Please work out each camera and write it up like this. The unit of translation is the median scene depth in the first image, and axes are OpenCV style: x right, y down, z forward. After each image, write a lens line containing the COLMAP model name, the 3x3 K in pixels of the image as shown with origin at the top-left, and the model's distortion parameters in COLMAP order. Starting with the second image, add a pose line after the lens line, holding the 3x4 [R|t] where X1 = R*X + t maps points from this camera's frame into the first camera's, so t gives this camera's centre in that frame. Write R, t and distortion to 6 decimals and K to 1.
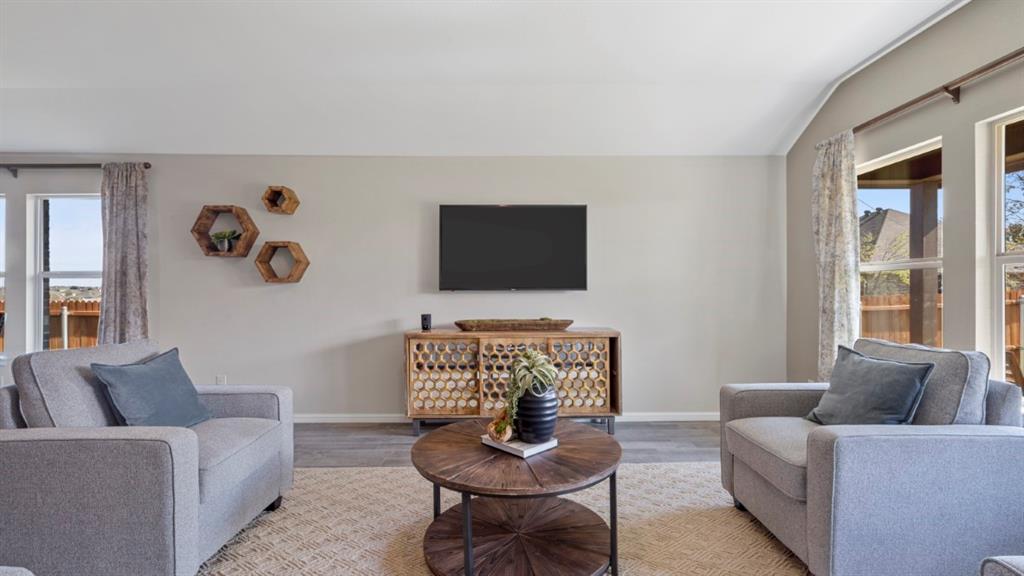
lens RADIAL K [[469.6, 0, 515.6], [0, 469.6, 287.9], [0, 0, 1]] dist [0.000435, 0.001014]
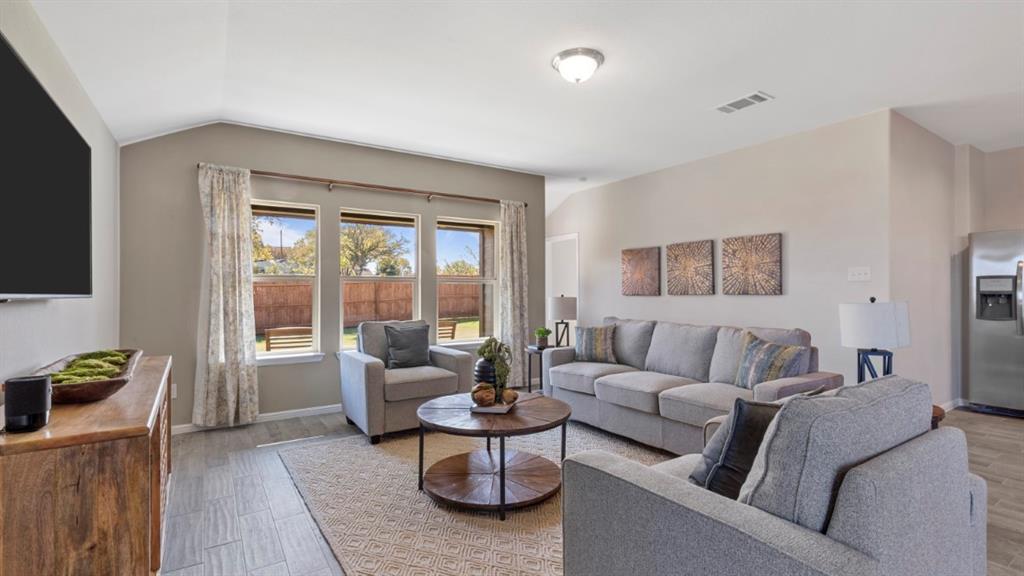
lens RADIAL K [[469.6, 0, 513.0], [0, 469.6, 291.4], [0, 0, 1]] dist [0.000435, 0.001014]
pose [[-0.554279, 0.003901, 0.832322, -0.607321], [0.000470, 0.999990, -0.004374, 0.001164], [-0.832331, -0.002033, -0.554275, 0.886153]]
